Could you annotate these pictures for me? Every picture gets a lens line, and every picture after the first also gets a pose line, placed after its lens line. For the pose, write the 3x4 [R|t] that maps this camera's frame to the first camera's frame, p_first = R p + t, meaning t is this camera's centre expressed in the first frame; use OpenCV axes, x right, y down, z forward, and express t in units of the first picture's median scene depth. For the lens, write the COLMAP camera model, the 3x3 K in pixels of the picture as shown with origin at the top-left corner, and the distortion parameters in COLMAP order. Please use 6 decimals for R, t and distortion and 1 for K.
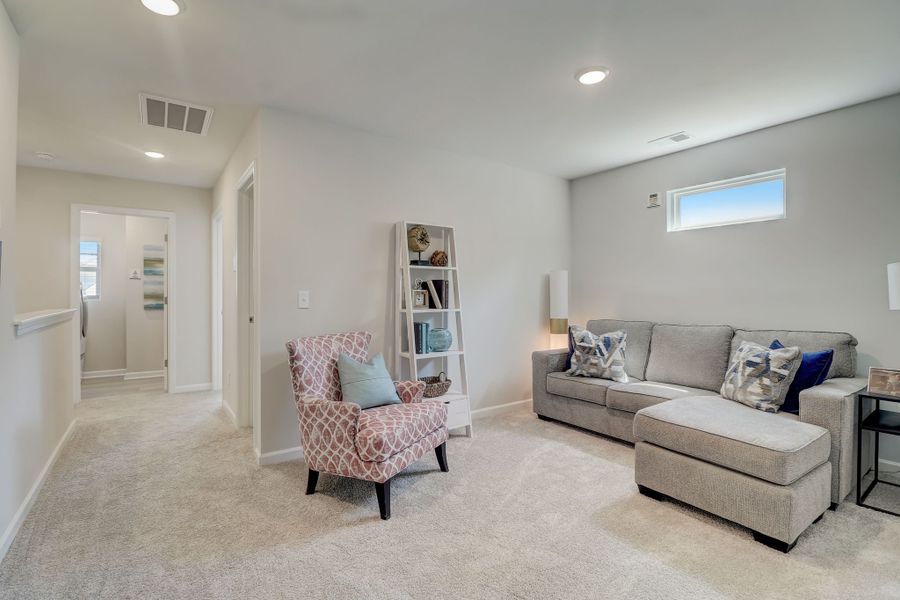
lens RADIAL K [[415.4, 0, 441.8], [0, 415.4, 300.5], [0, 0, 1]] dist [-0.011052, -0.004972]
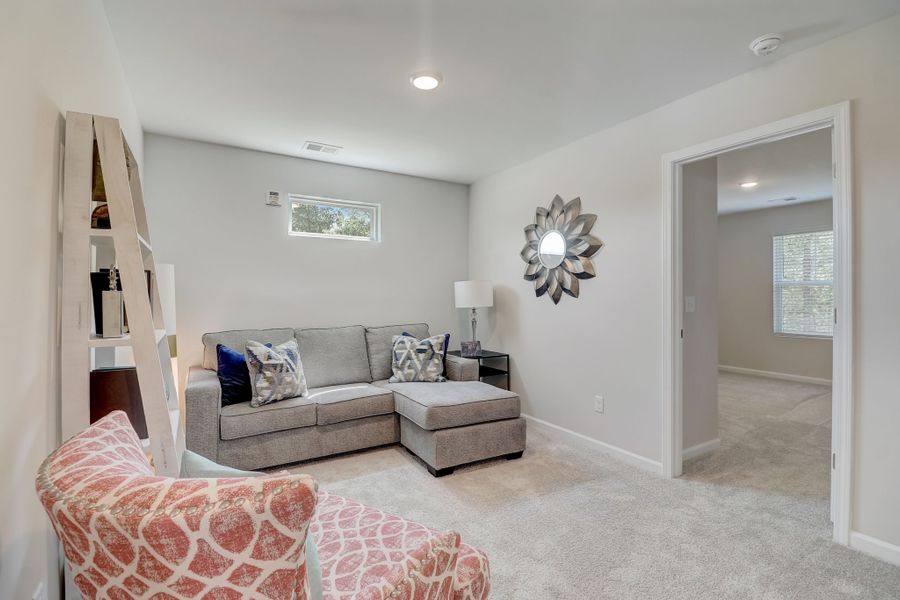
lens RADIAL K [[415.4, 0, 442.9], [0, 415.4, 295.5], [0, 0, 1]] dist [-0.011052, -0.004972]
pose [[0.069731, 0.001687, 0.997564, -0.494949], [0.012672, 0.999916, -0.002577, -0.018556], [-0.997485, 0.012821, 0.069704, 0.694385]]
